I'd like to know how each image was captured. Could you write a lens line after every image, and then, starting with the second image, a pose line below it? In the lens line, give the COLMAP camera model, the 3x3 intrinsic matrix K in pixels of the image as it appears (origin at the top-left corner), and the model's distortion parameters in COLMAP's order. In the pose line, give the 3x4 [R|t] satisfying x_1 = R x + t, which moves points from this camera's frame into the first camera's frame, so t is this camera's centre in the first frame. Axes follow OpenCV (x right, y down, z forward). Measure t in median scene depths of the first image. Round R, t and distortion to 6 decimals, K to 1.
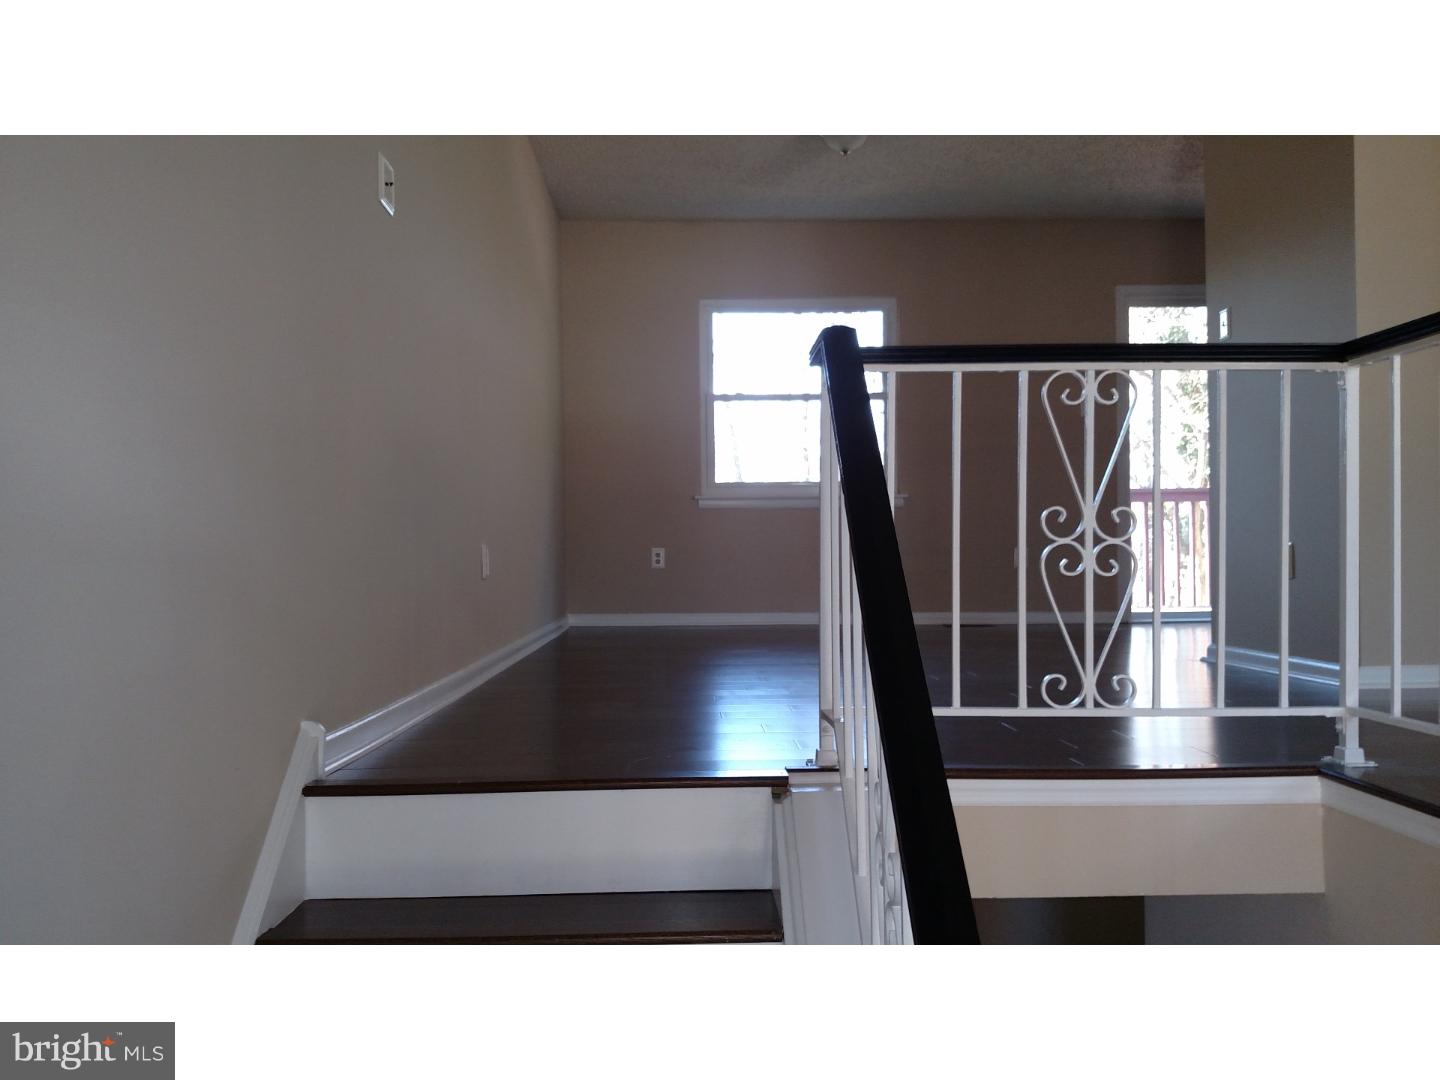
lens RADIAL K [[1124.4, 0, 719.3], [0, 1124.4, 548.9], [0, 0, 1]] dist [0.091827, -0.061457]
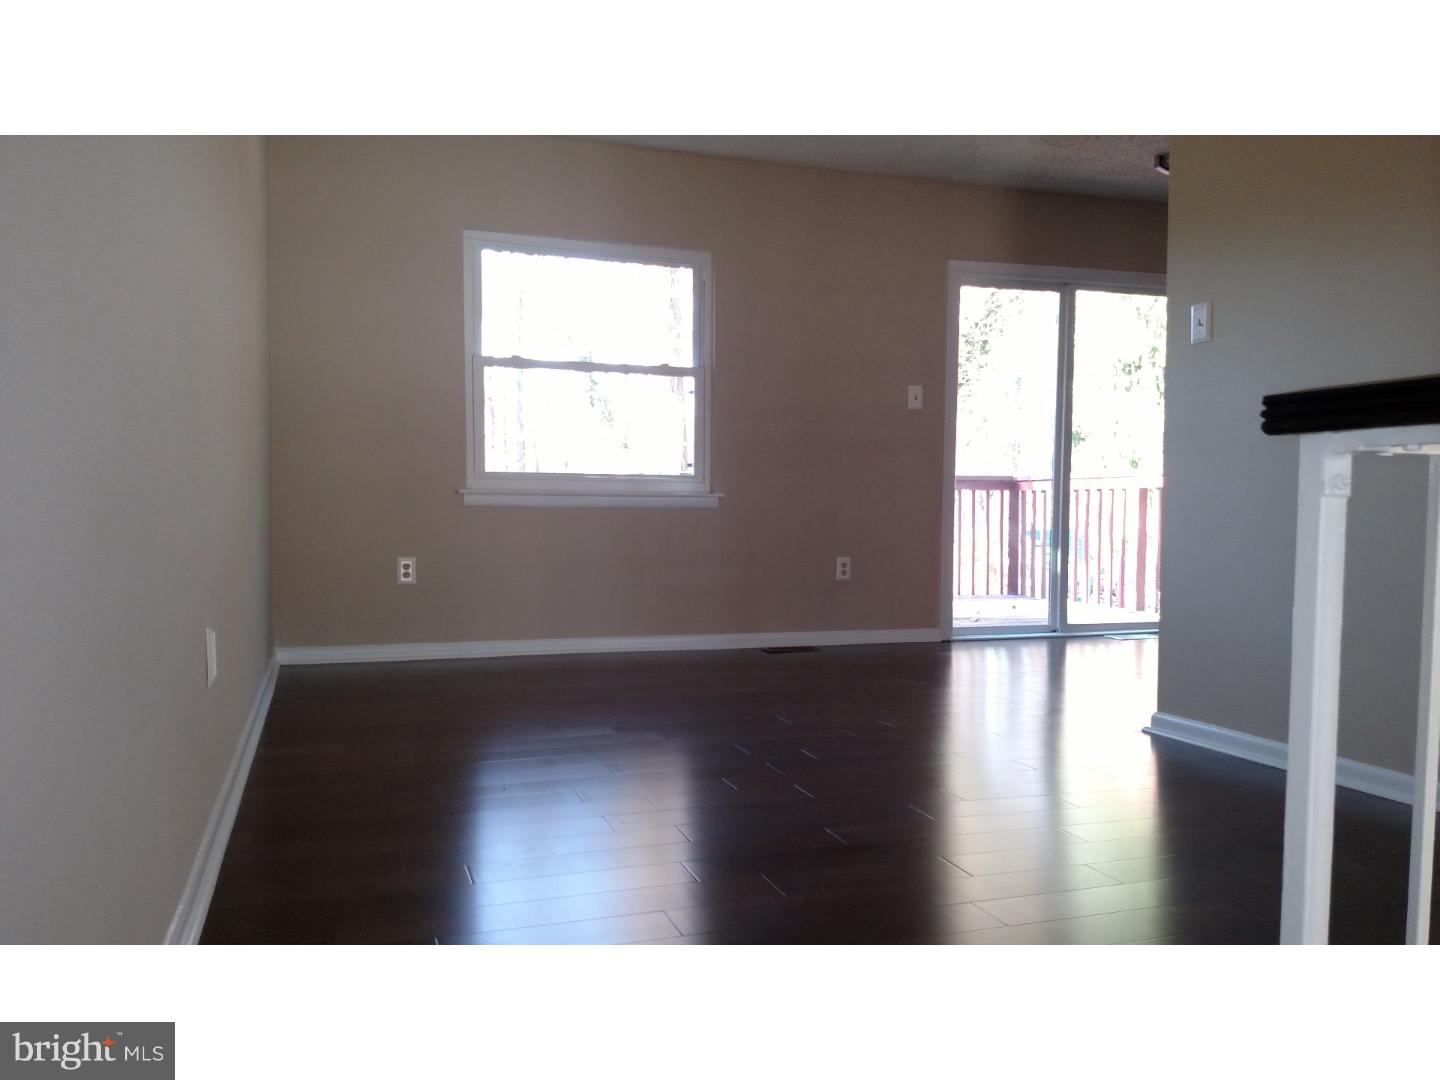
lens RADIAL K [[1124.4, 0, 721.5], [0, 1124.4, 532.5], [0, 0, 1]] dist [0.091827, -0.061457]
pose [[0.955520, 0.008947, 0.294789, -0.077992], [-0.018822, 0.999352, 0.030677, -0.045357], [-0.294324, -0.034861, 0.955070, 0.217068]]
